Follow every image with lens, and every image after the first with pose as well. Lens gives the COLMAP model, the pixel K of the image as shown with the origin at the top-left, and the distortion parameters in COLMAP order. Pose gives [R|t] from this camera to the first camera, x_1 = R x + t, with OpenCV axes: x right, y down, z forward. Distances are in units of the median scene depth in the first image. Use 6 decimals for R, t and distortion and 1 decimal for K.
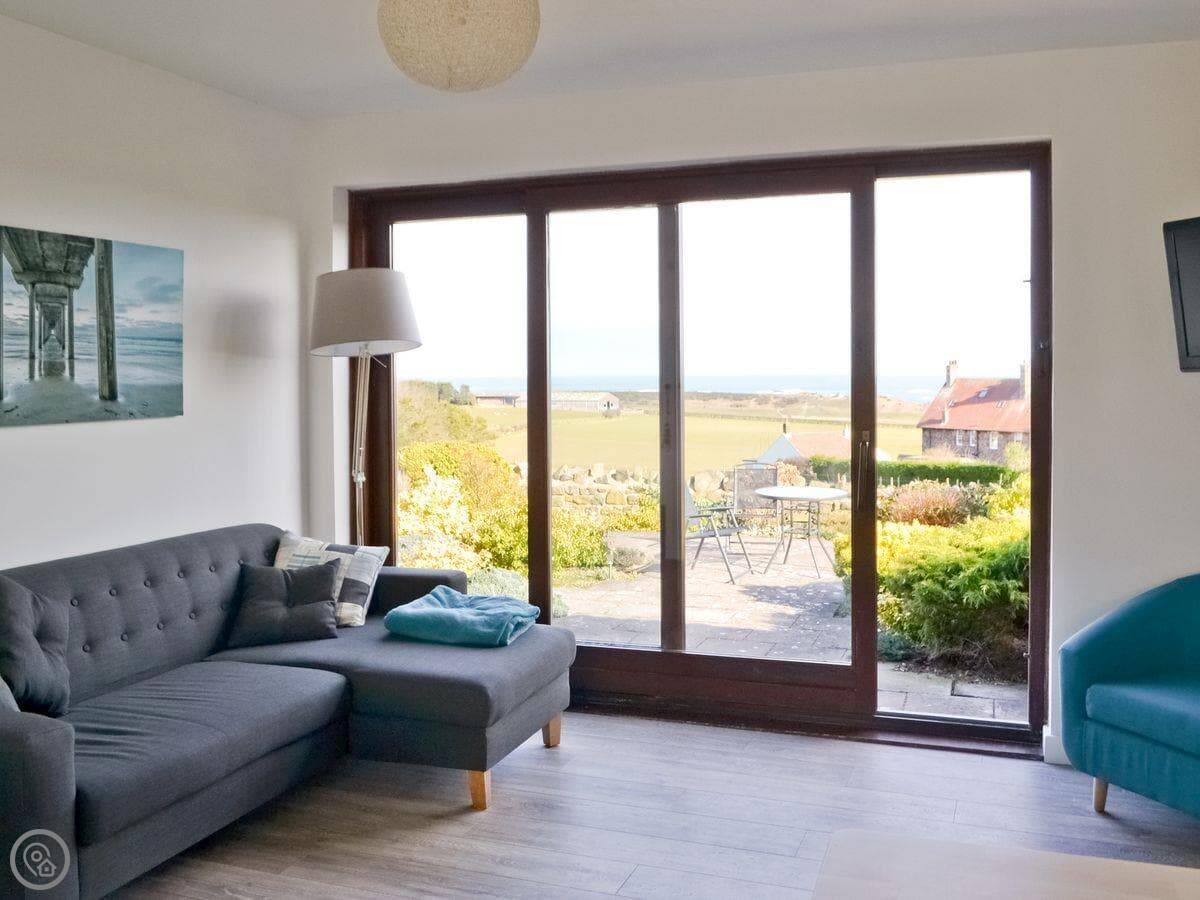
lens RADIAL K [[1187.4, 0, 600.0], [0, 1187.4, 450.0], [0, 0, 1]] dist [0.007336, 0.003835]
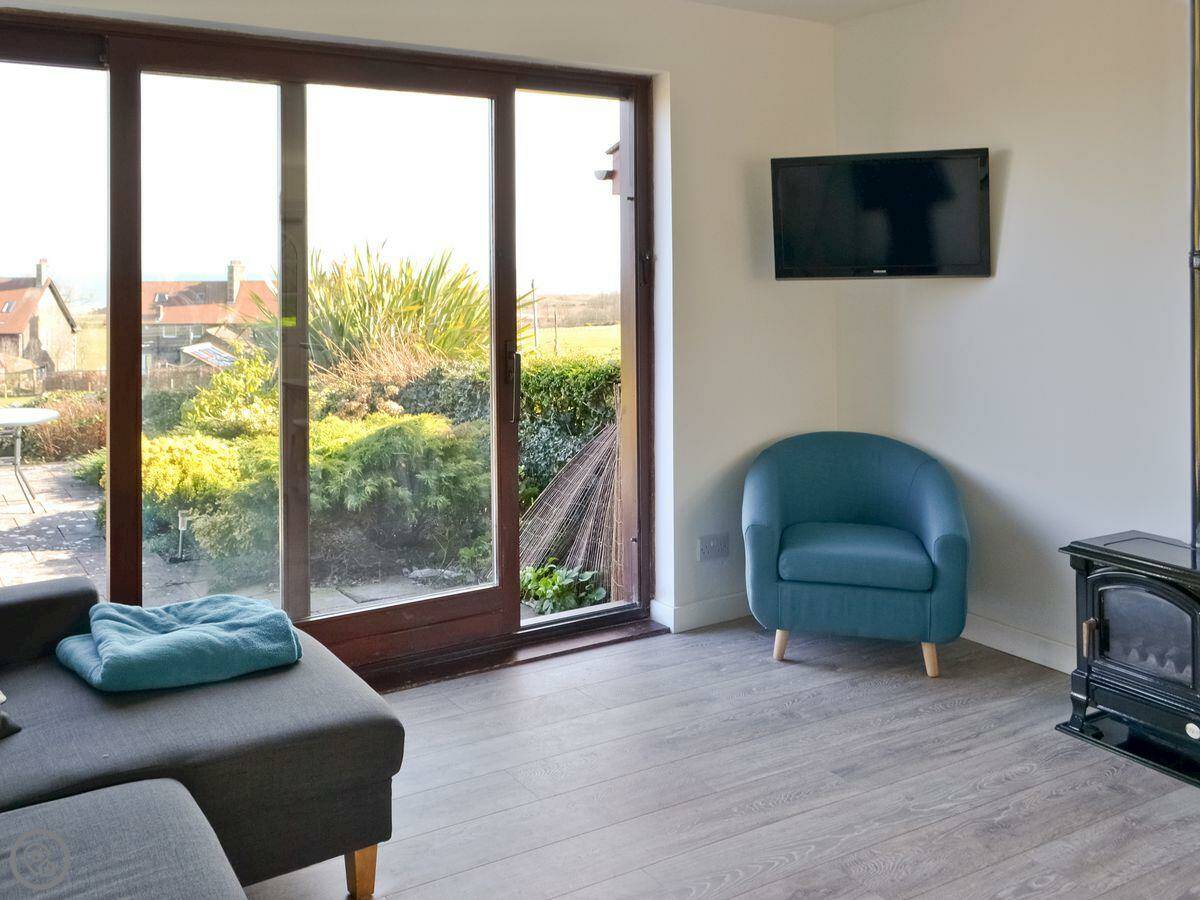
lens RADIAL K [[1111.3, 0, 599.6], [0, 1111.3, 416.9], [0, 0, 1]] dist [0.005718, 0.004098]
pose [[0.613810, -0.104913, 0.782451, -0.446238], [0.047938, 0.994255, 0.095706, -0.043877], [-0.787997, -0.021236, 0.615313, 0.370554]]
